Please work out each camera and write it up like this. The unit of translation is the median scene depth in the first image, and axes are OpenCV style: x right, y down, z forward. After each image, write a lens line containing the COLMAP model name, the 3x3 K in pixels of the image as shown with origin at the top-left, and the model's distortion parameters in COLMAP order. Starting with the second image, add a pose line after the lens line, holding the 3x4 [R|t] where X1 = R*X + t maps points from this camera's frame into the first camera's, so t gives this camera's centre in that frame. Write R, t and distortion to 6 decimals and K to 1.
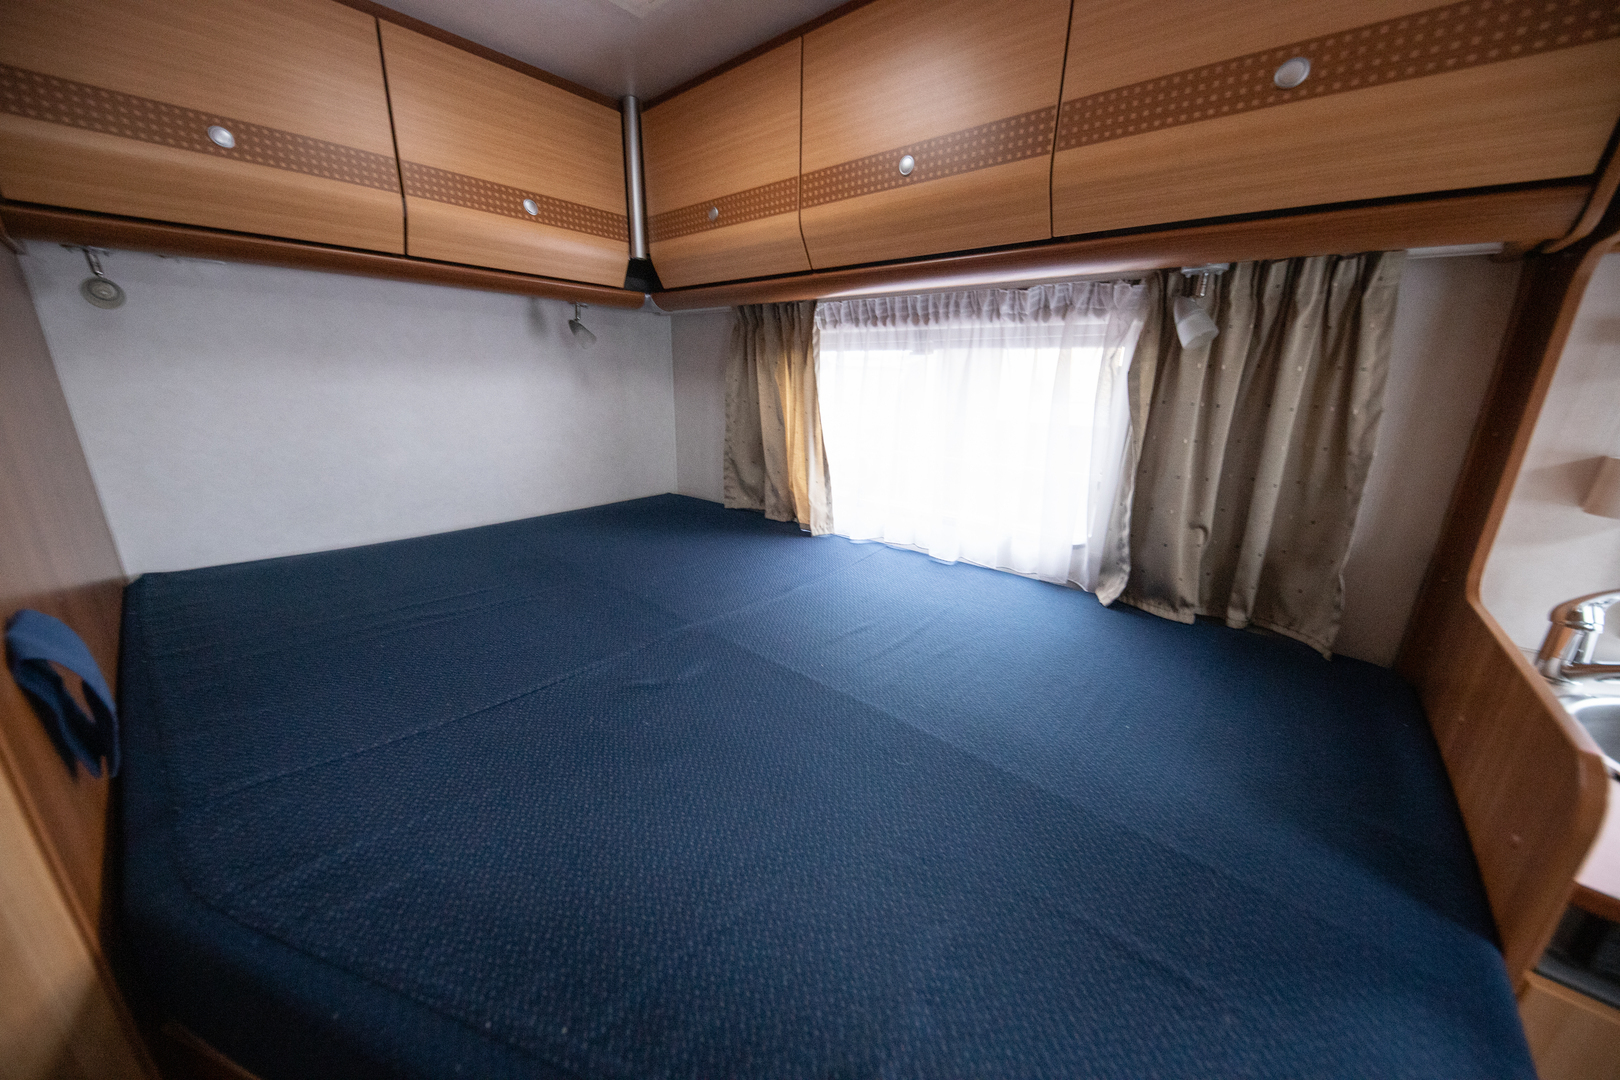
lens RADIAL K [[557.5, 0, 806.7], [0, 557.5, 549.7], [0, 0, 1]] dist [0.001002, -0.000198]
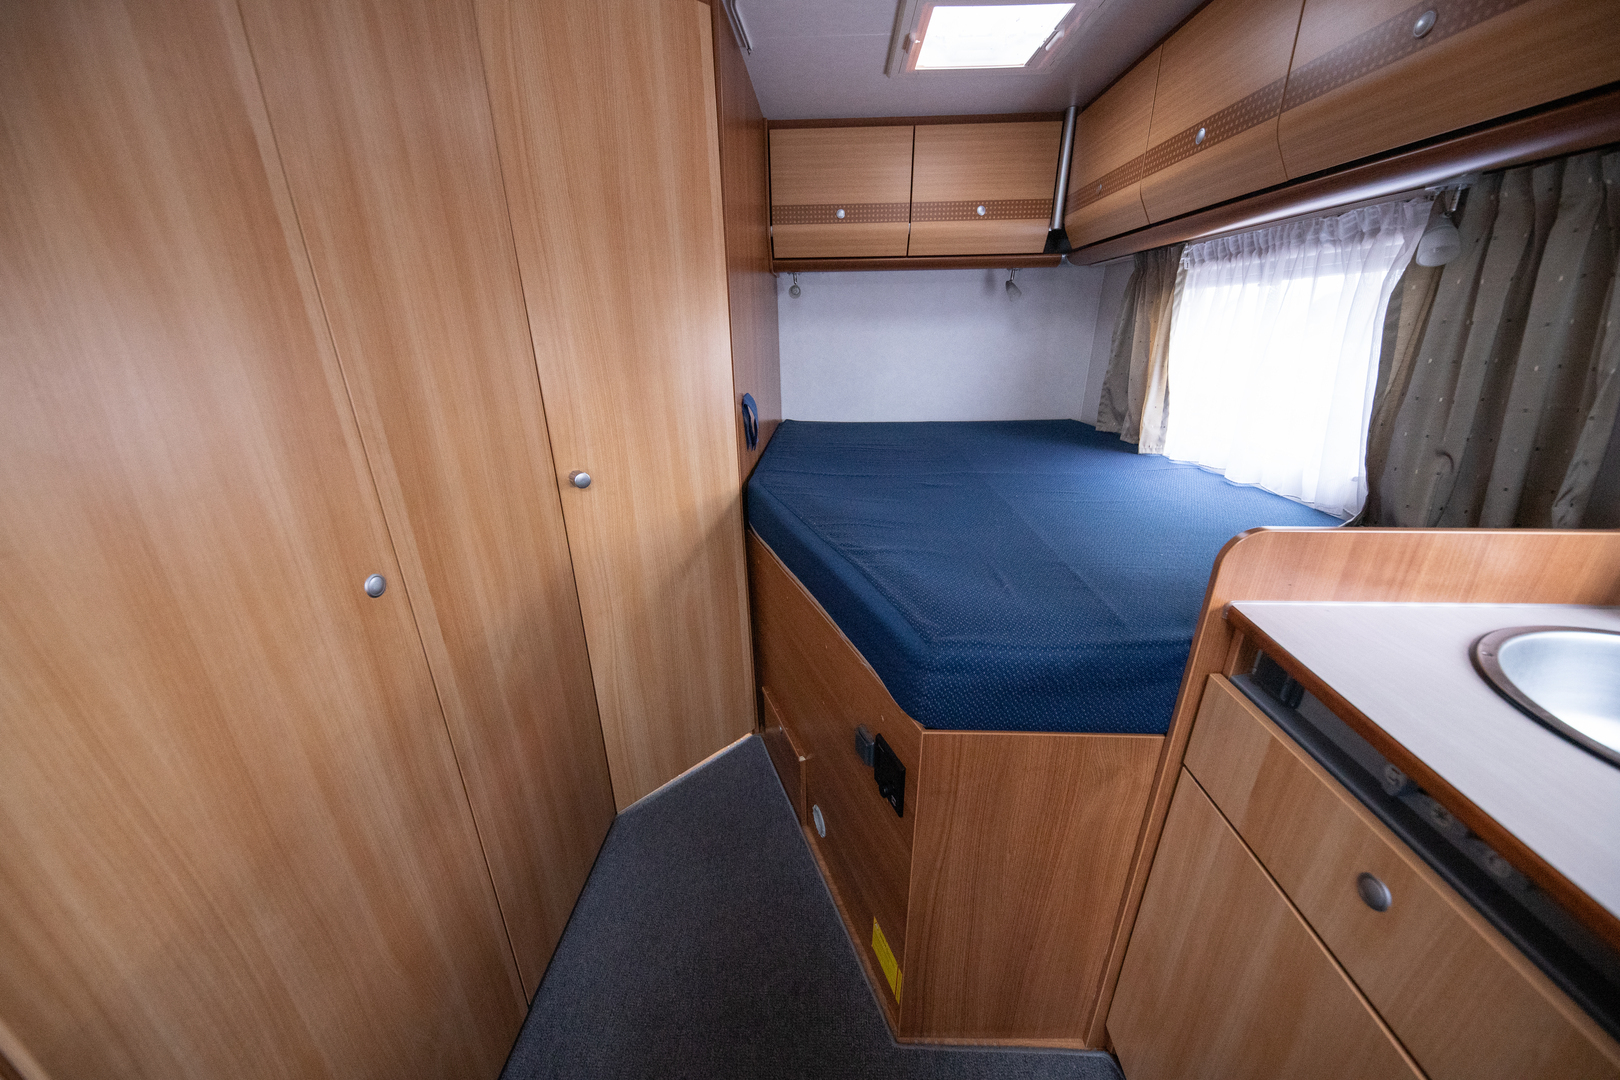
lens RADIAL K [[557.5, 0, 806.7], [0, 557.5, 549.7], [0, 0, 1]] dist [0.001002, -0.000198]
pose [[0.623228, 0.257146, -0.738554, 0.556449], [-0.197914, 0.965513, 0.169158, 0.124781], [0.756582, 0.040746, 0.652628, -0.324100]]
